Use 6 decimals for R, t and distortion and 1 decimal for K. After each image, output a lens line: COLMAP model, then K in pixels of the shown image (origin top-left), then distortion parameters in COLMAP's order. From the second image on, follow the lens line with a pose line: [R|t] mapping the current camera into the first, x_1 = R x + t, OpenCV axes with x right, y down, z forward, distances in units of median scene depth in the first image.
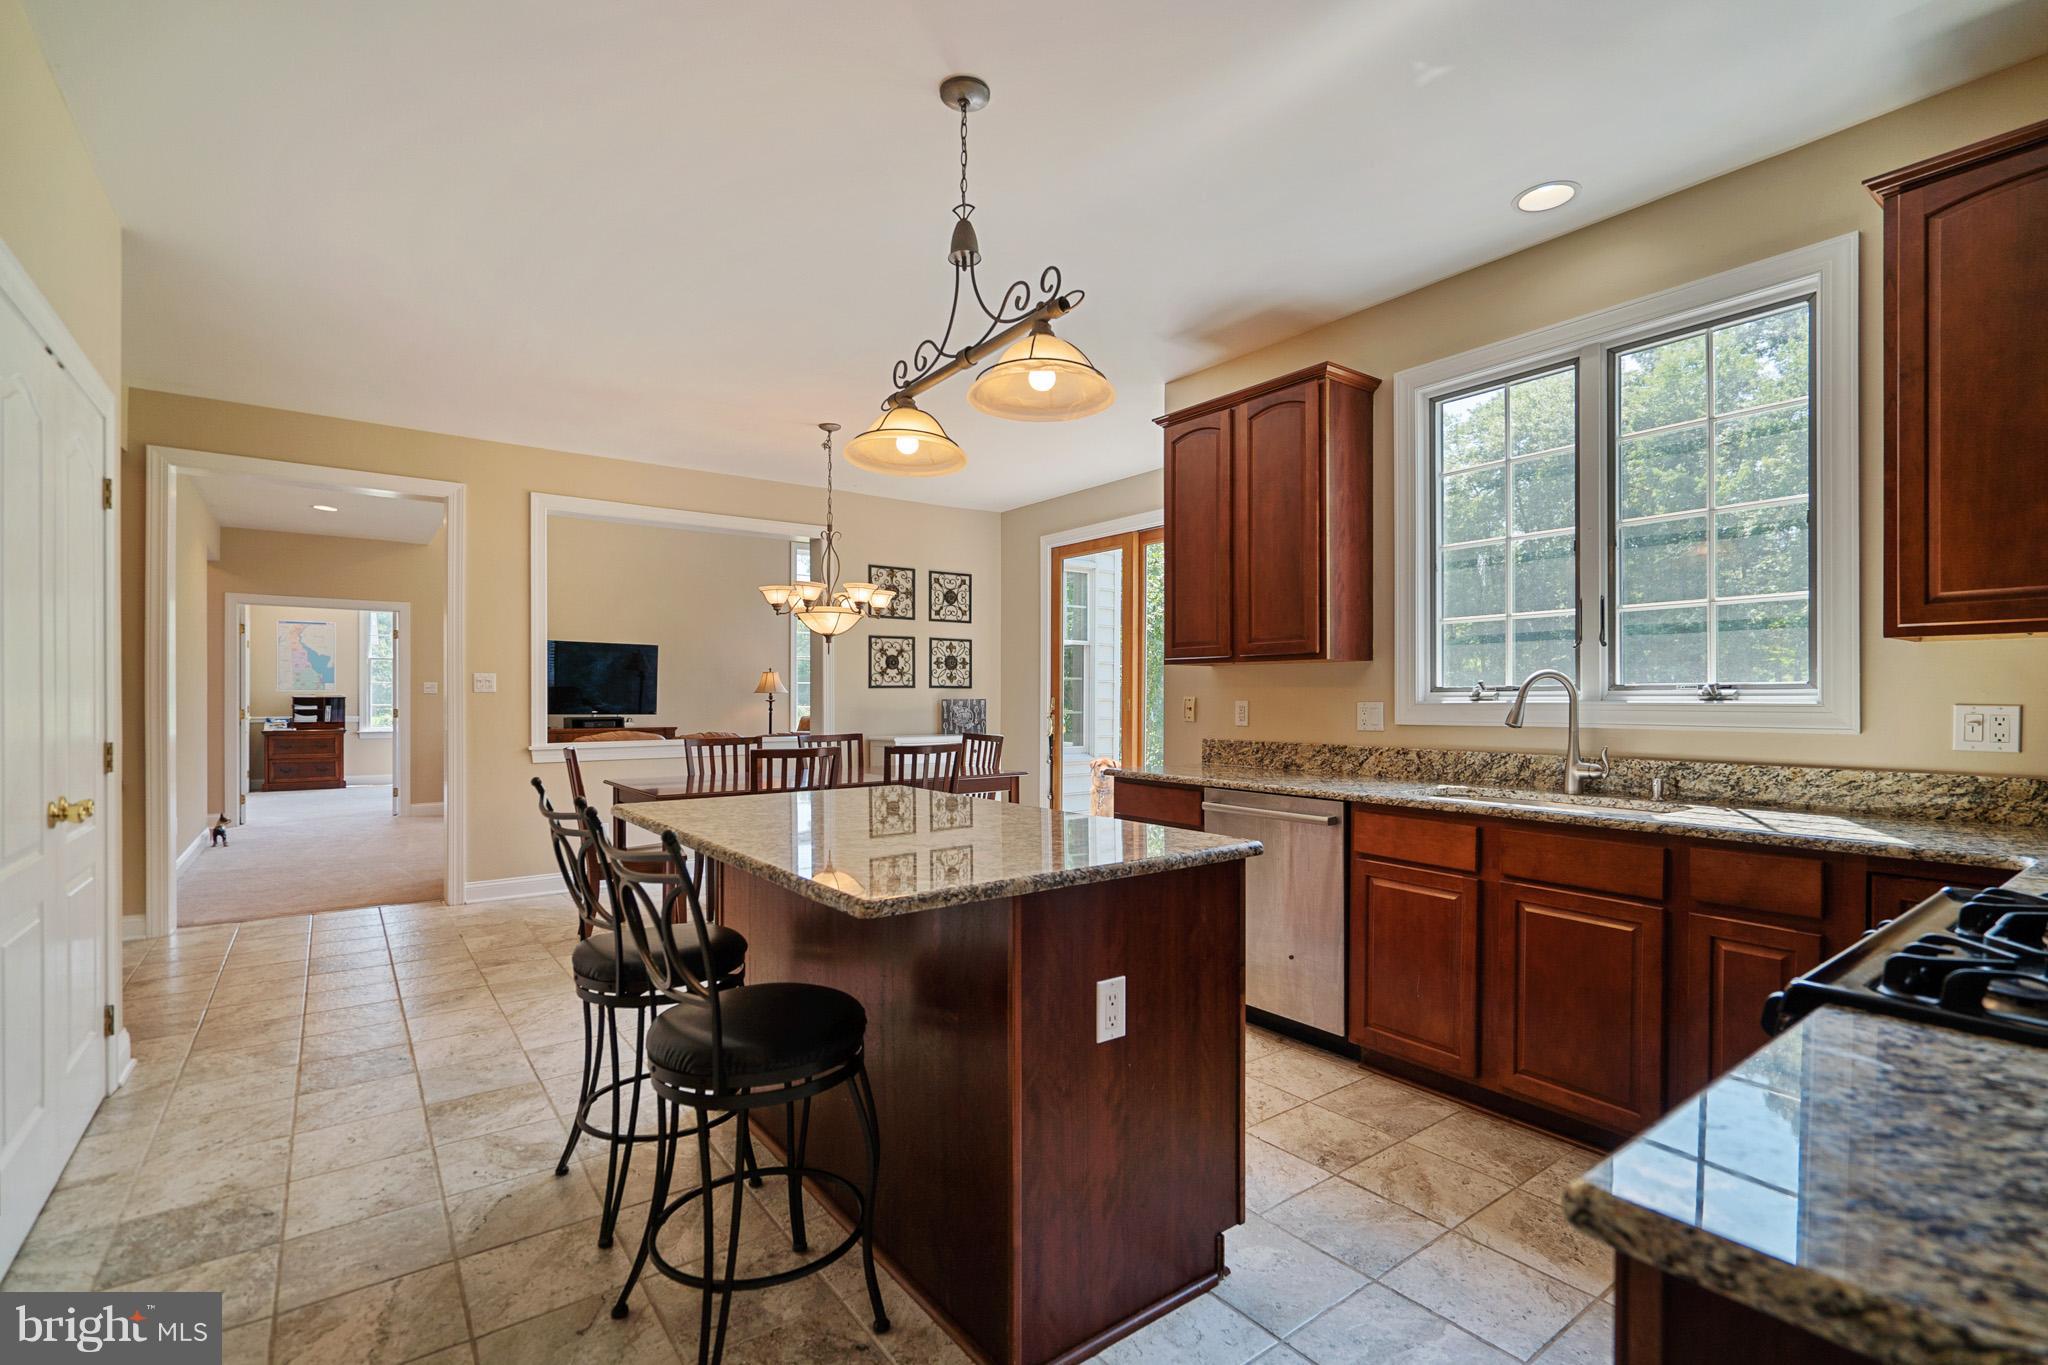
lens RADIAL K [[921.7, 0, 1014.1], [0, 921.7, 697.8], [0, 0, 1]] dist [-0.007771, 0.001960]
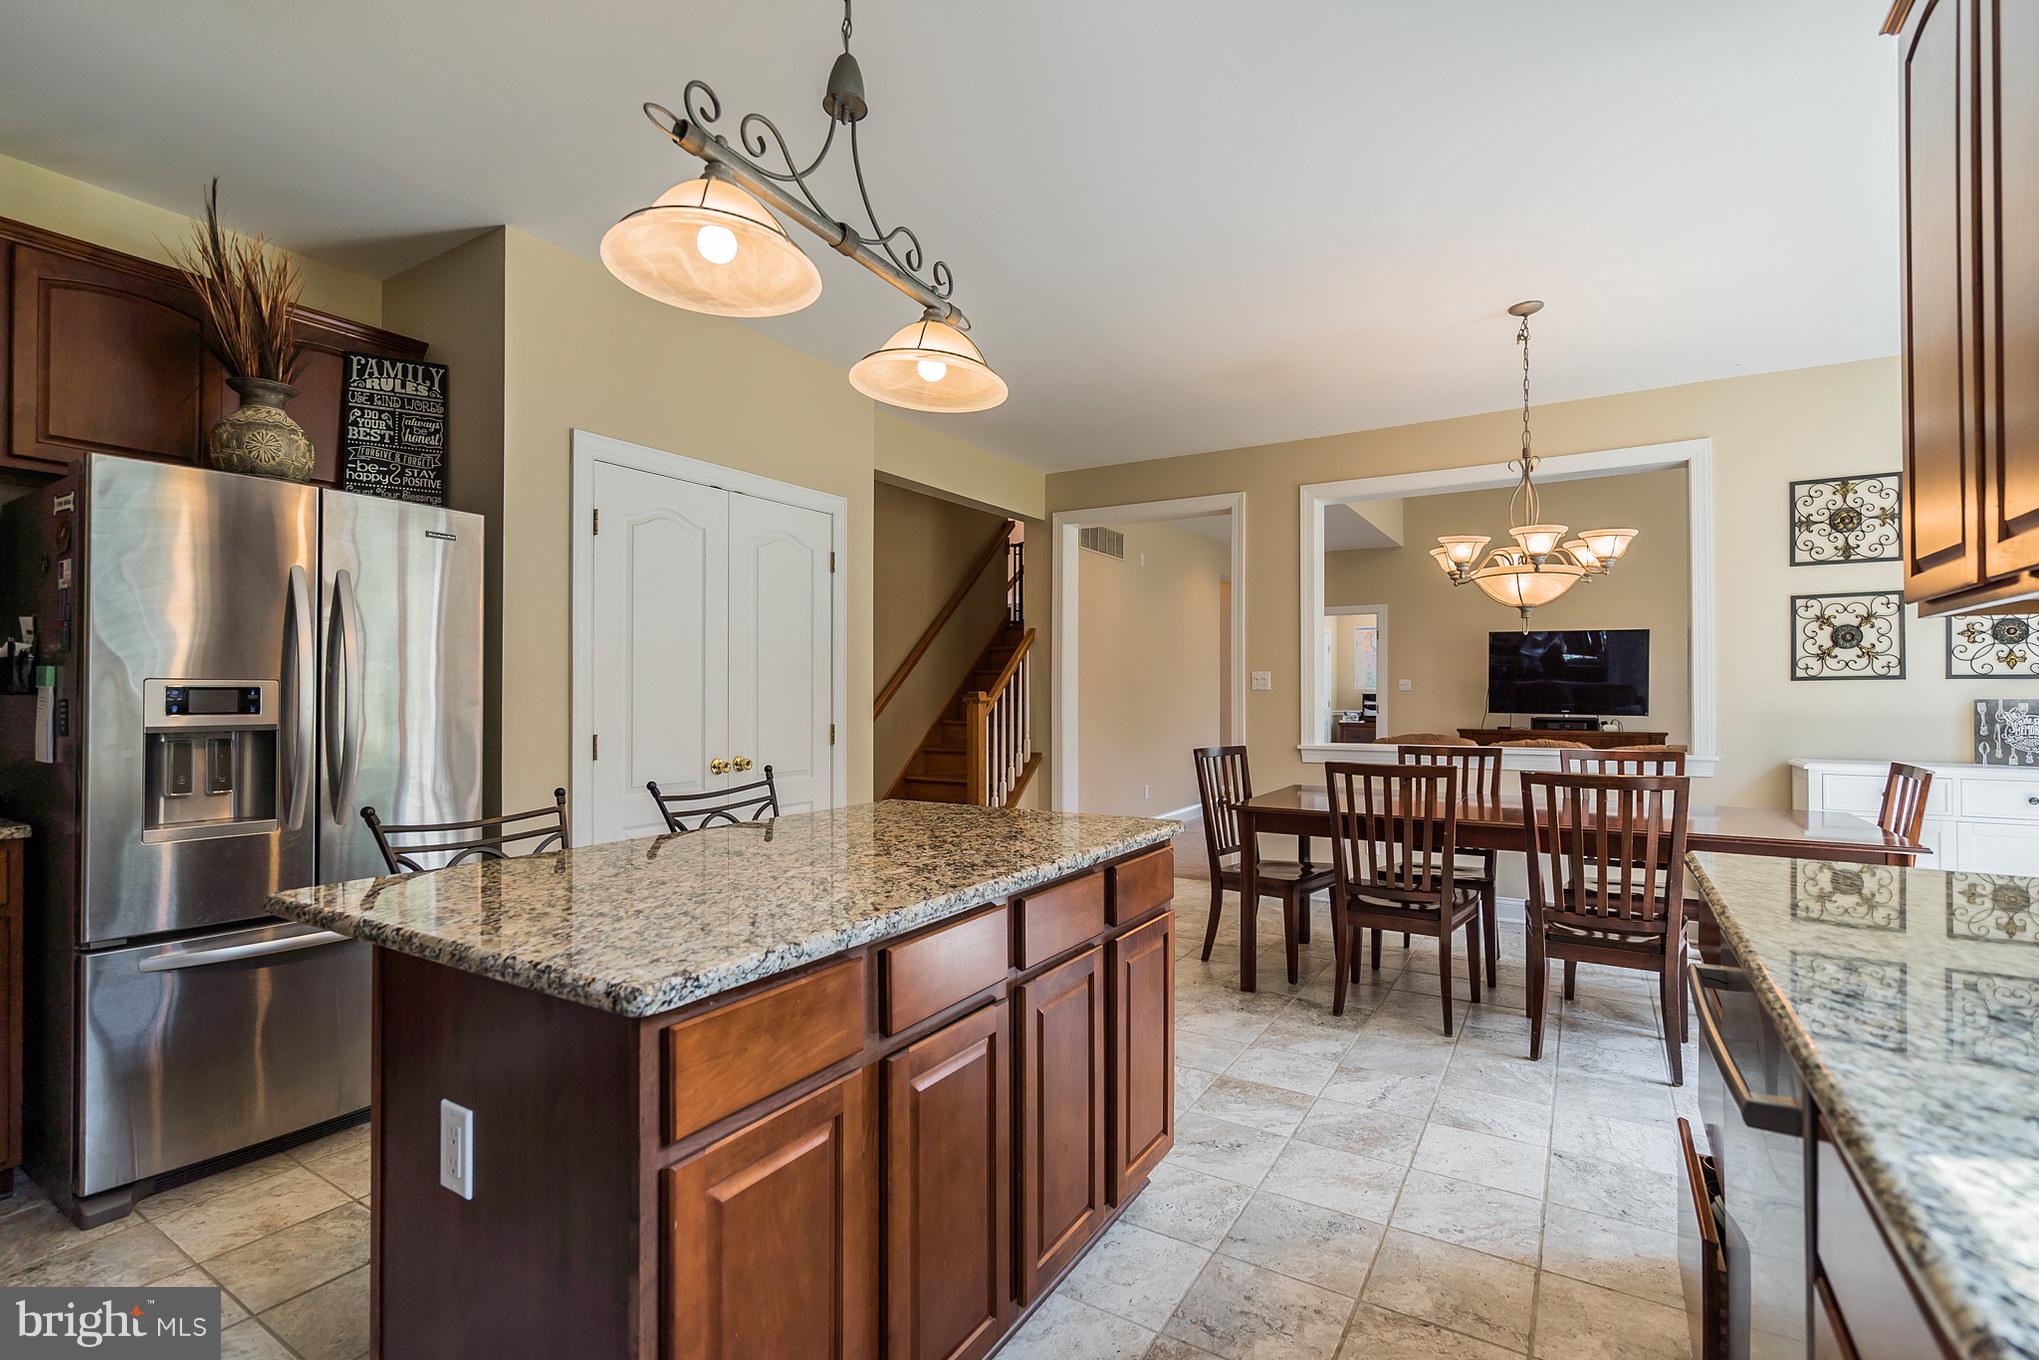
lens RADIAL K [[929.9, 0, 1026.2], [0, 929.9, 683.7], [0, 0, 1]] dist [0.001221, 0.000145]
pose [[0.376254, -0.009320, -0.926470, 0.217191], [-0.000951, 0.999945, -0.010445, -0.001467], [0.926516, 0.004811, 0.376225, 0.273319]]
